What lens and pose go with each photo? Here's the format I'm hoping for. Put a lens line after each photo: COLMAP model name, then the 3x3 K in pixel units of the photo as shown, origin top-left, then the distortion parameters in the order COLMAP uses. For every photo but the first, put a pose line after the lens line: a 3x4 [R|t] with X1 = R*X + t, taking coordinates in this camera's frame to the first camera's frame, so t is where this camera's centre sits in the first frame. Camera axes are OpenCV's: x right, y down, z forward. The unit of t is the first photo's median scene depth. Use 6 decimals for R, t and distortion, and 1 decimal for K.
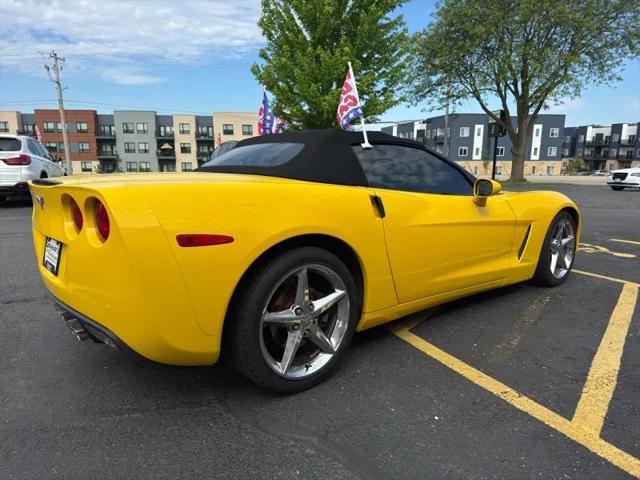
lens RADIAL K [[449.4, 0, 313.8], [0, 449.4, 245.1], [0, 0, 1]] dist [0.048916, -0.061299]
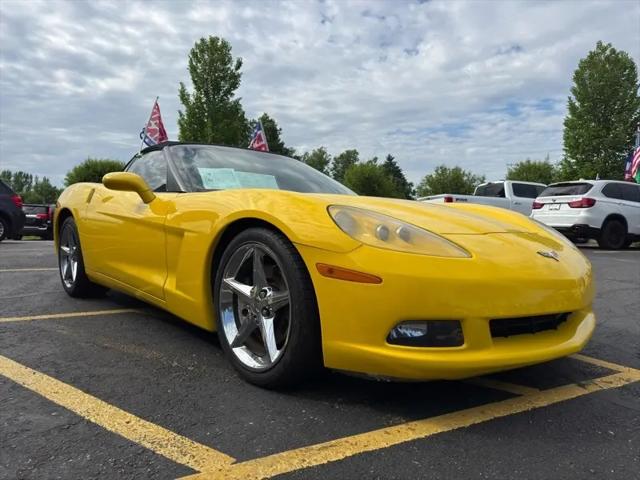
lens RADIAL K [[450.1, 0, 319.3], [0, 450.1, 241.0], [0, 0, 1]] dist [0.032695, -0.044779]
pose [[0.023251, 0.050562, -0.998450, 0.154514], [-0.189439, 0.980849, 0.045260, -0.014175], [0.981617, 0.188093, 0.032384, 0.158538]]
